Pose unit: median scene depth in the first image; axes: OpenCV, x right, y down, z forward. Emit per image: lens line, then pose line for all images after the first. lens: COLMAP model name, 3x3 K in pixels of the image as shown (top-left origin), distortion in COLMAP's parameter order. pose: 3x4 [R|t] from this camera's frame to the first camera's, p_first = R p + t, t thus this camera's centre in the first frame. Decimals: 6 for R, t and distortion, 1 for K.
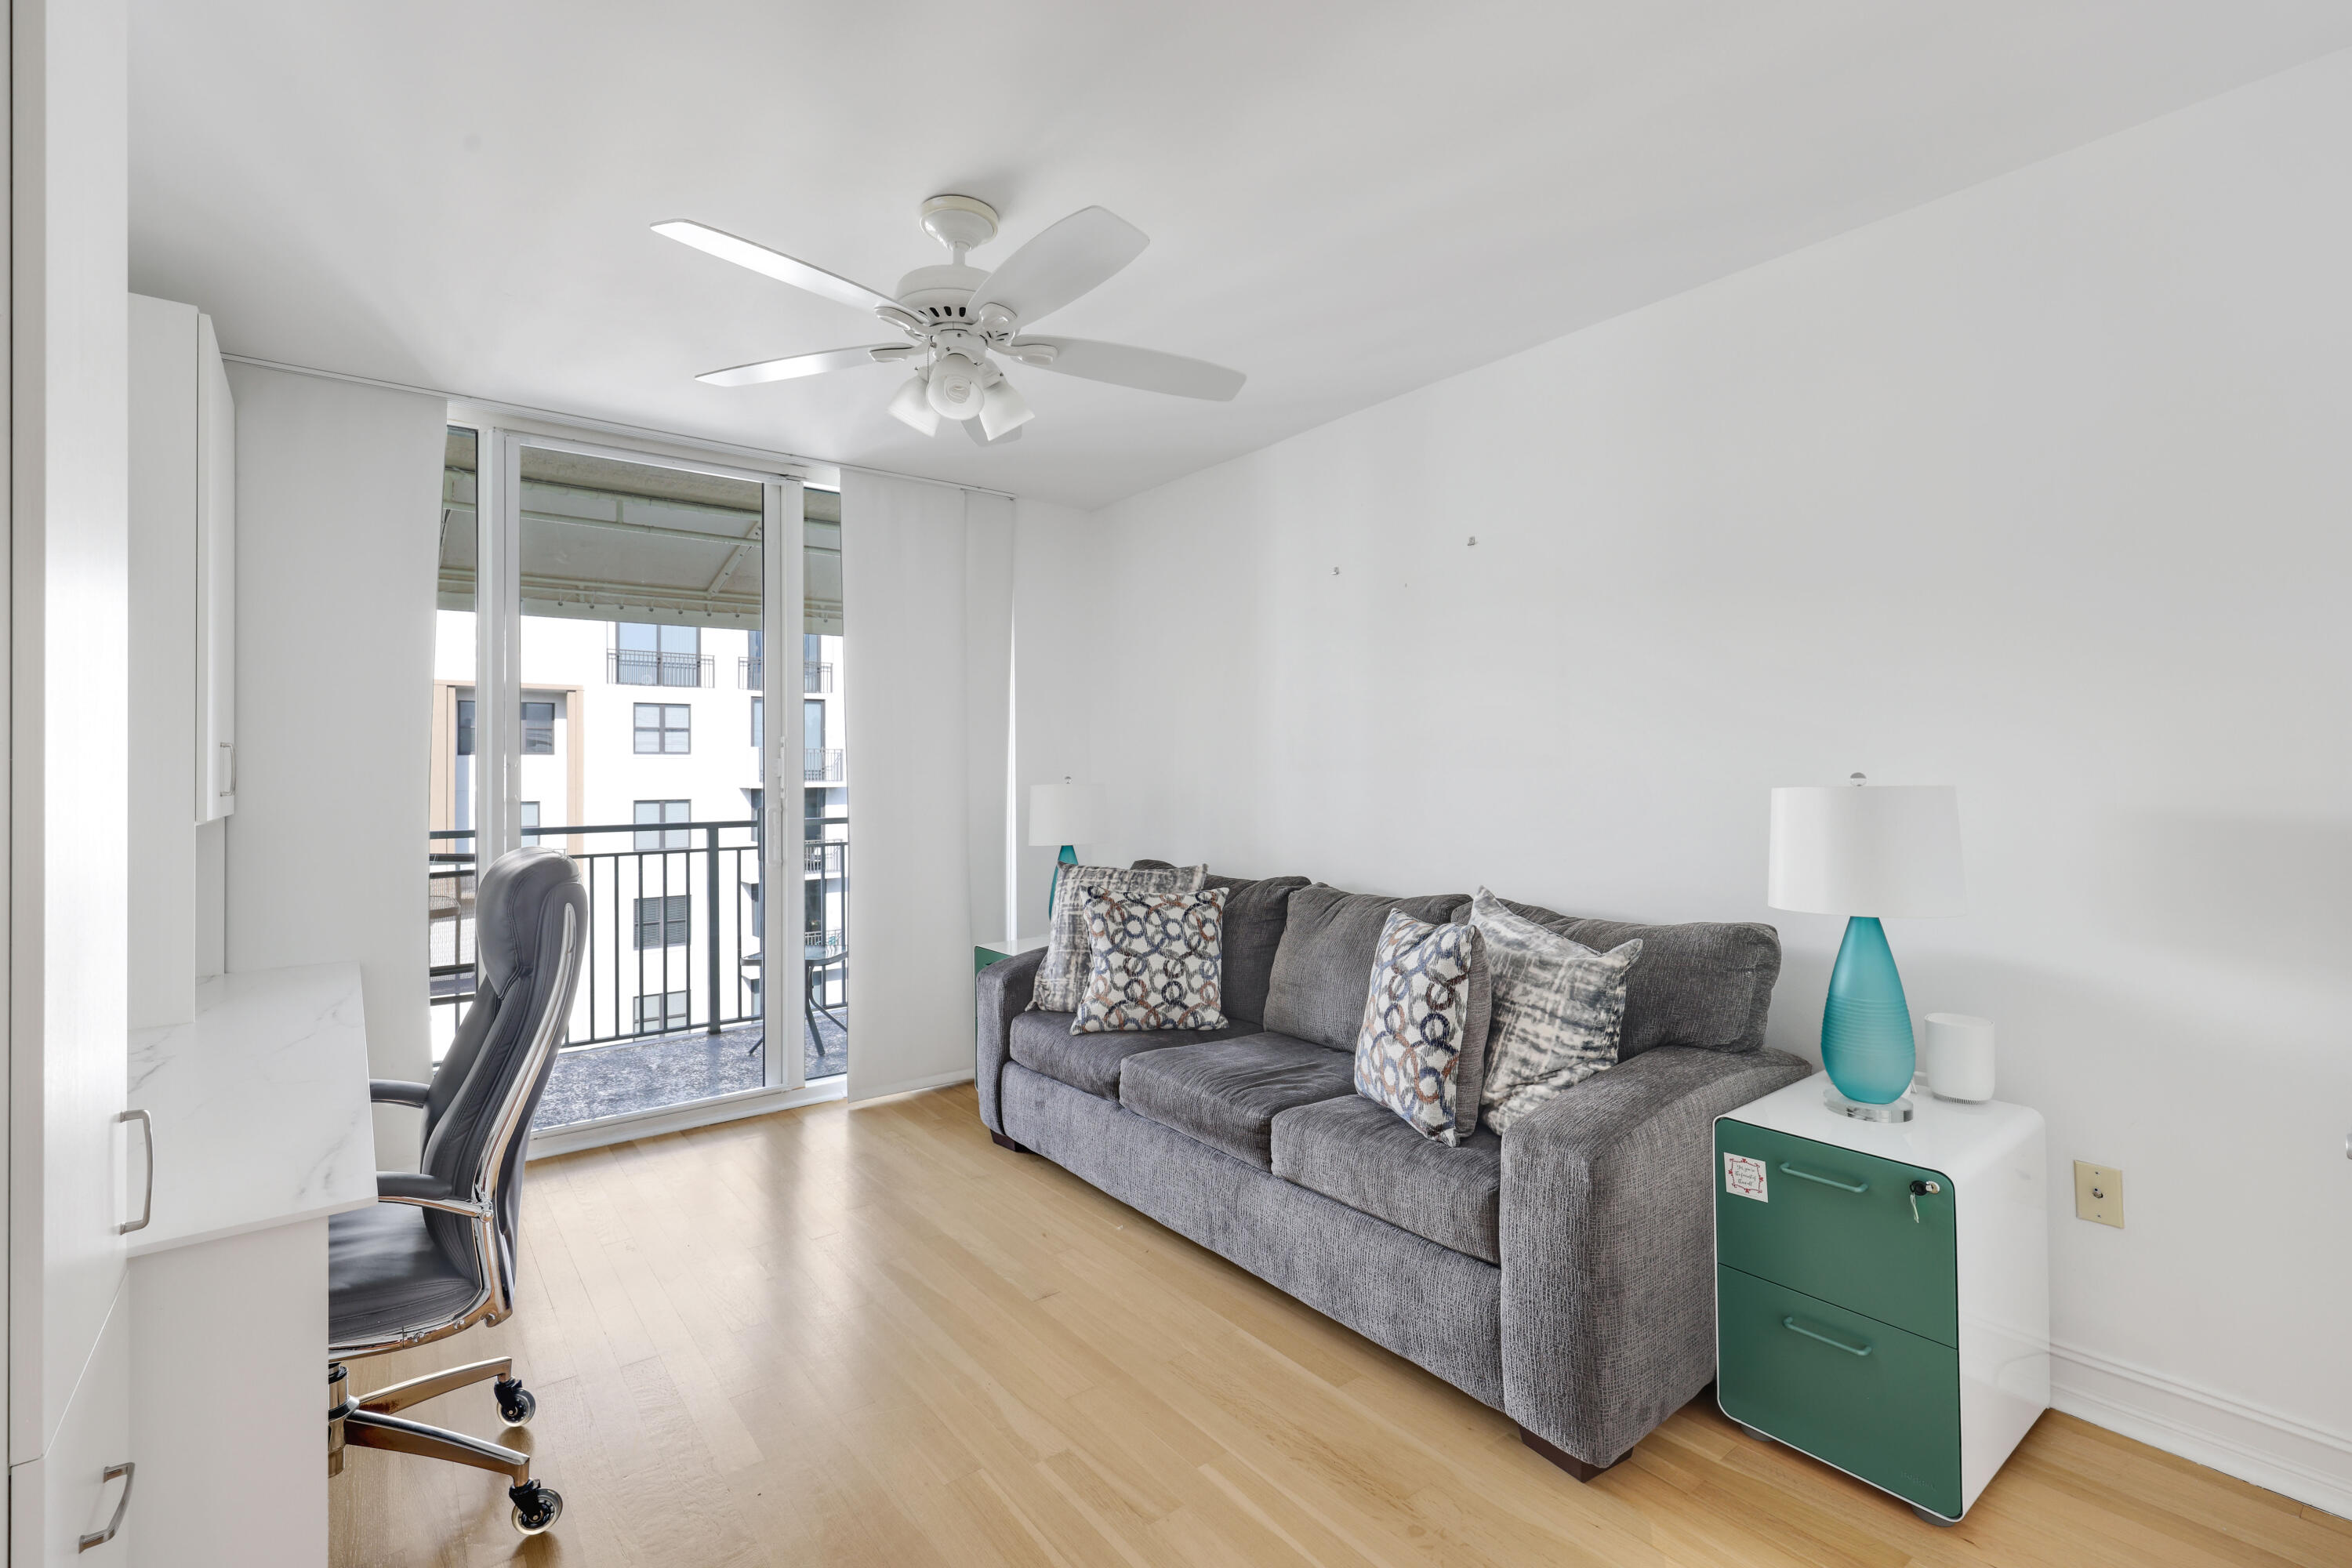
lens RADIAL K [[1086.7, 0, 1171.7], [0, 1086.7, 772.8], [0, 0, 1]] dist [-0.000454, -0.000056]
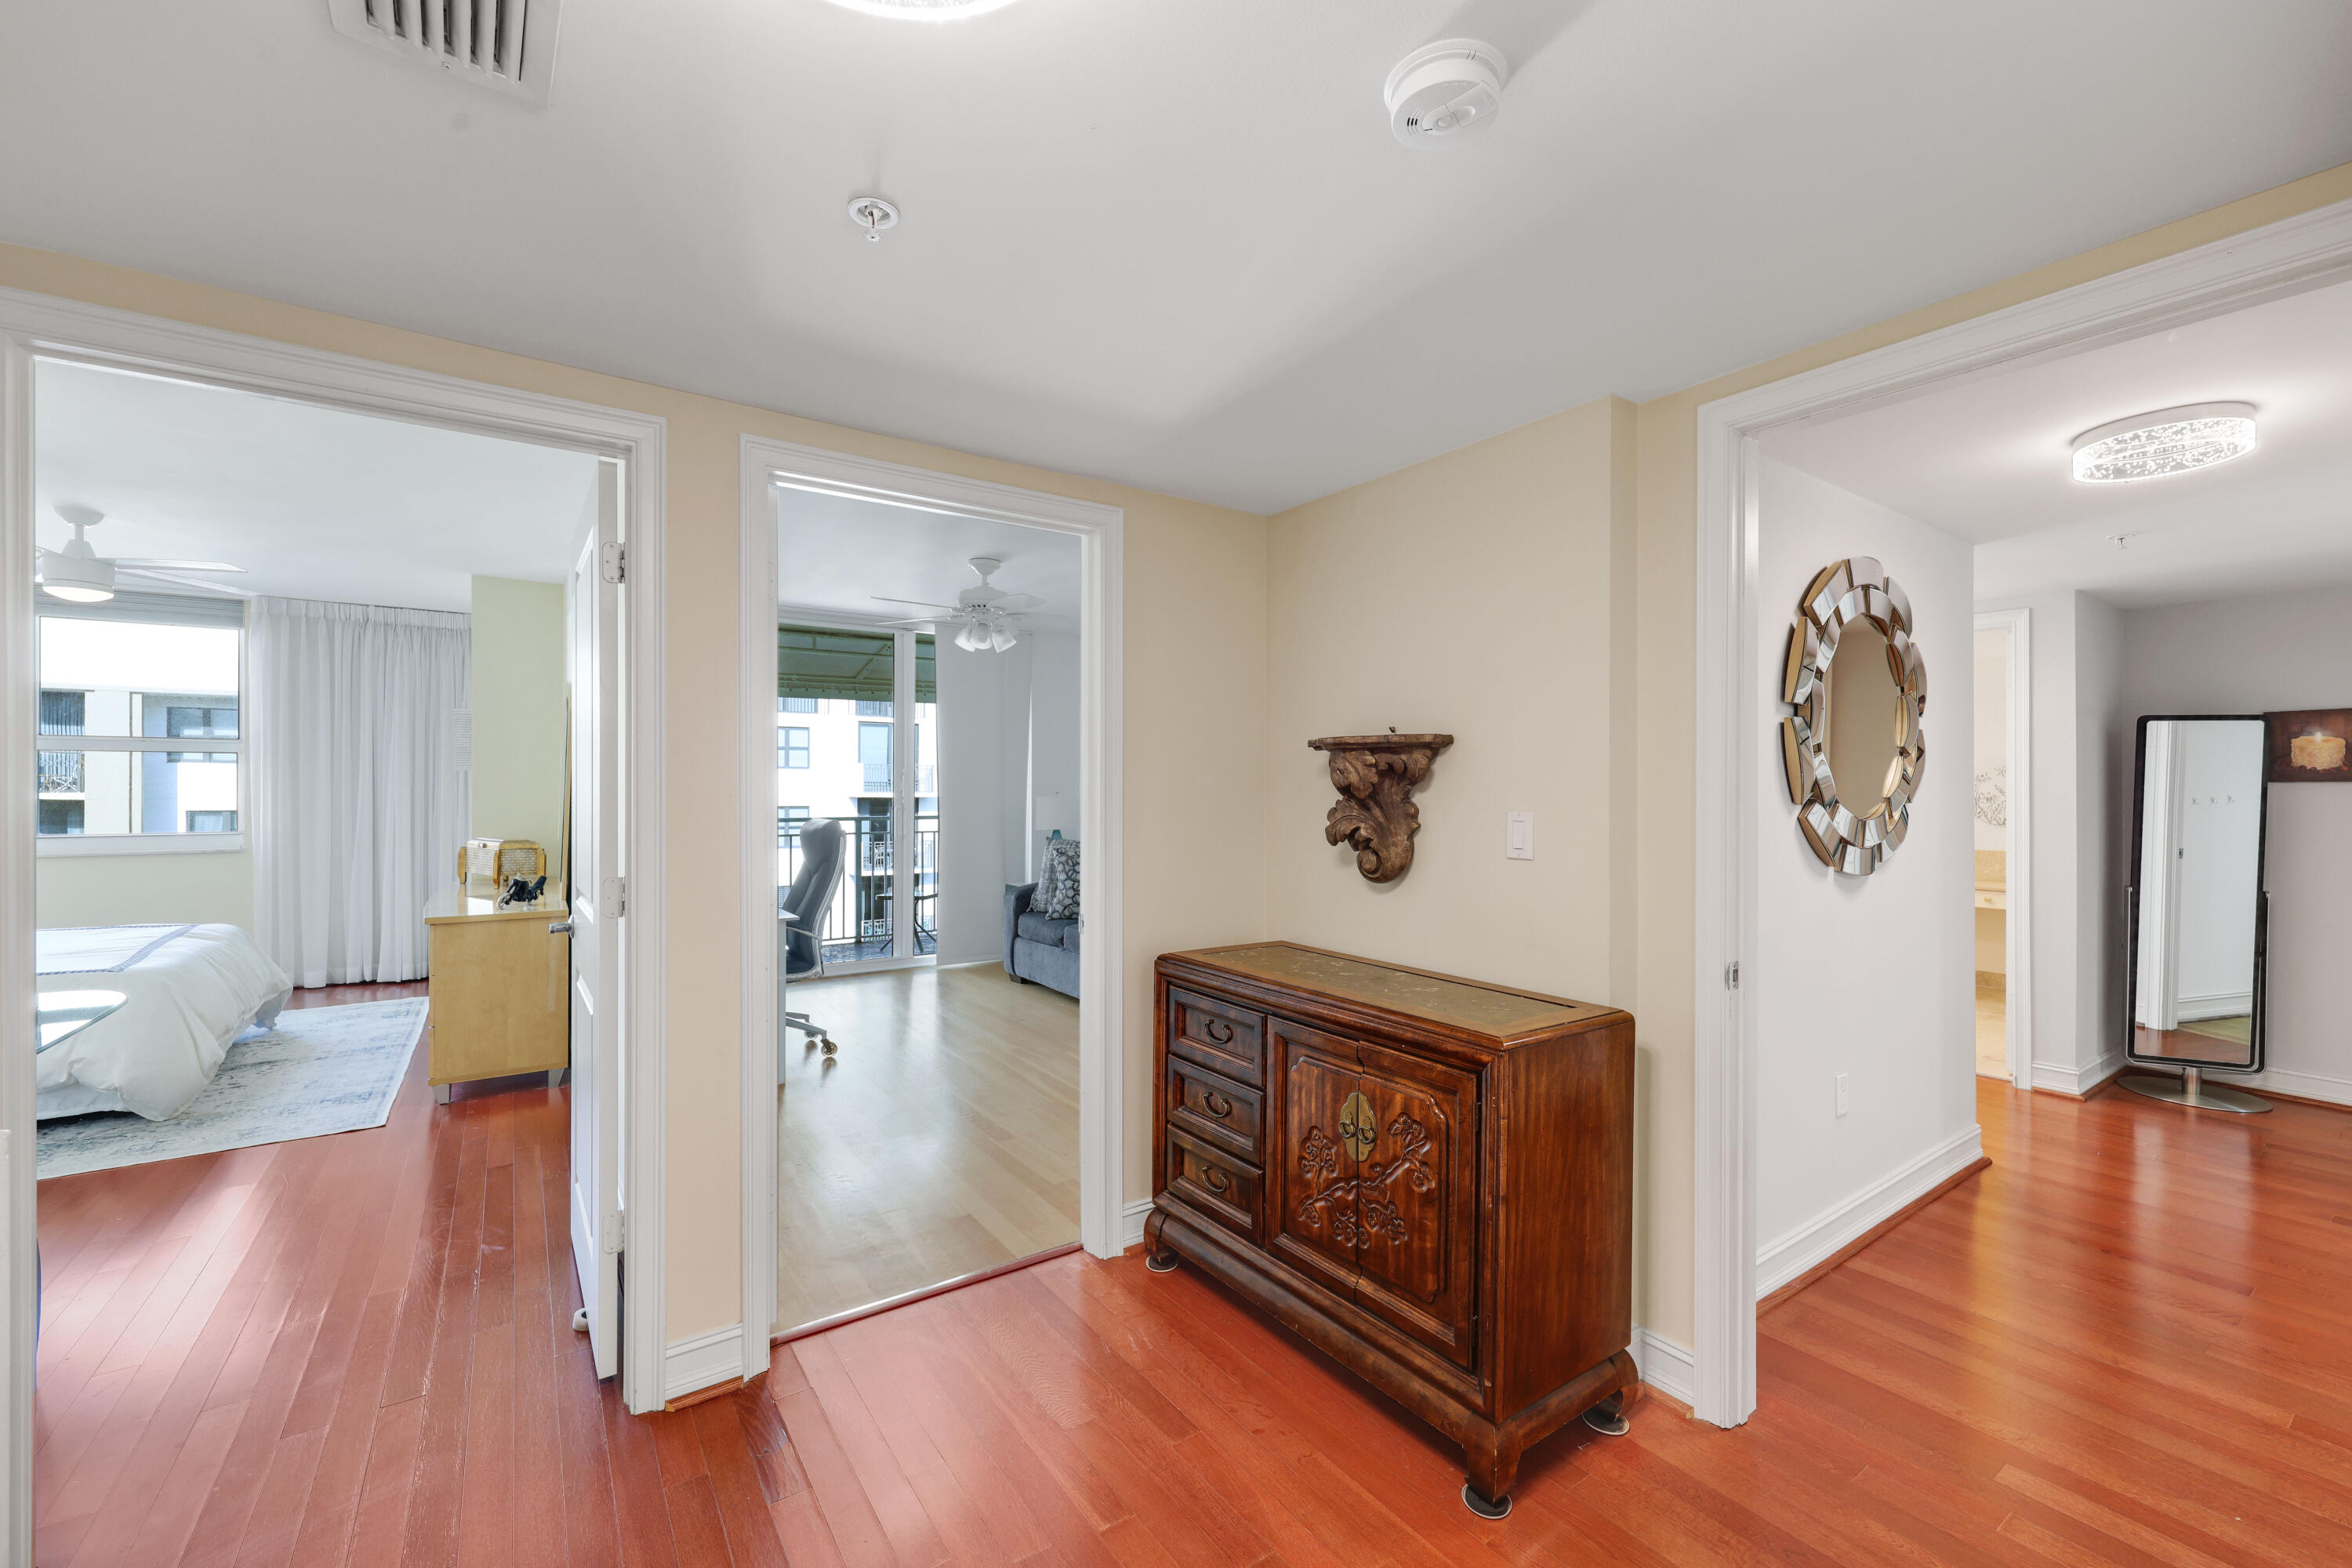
lens RADIAL K [[957.3, 0, 1184.2], [0, 957.3, 793.6], [0, 0, 1]] dist [0.008977, 0.000016]
pose [[0.999172, 0.011083, -0.039151, 0.219930], [-0.010856, 0.999923, 0.005999, -0.008316], [0.039215, -0.005569, 0.999215, -0.731930]]
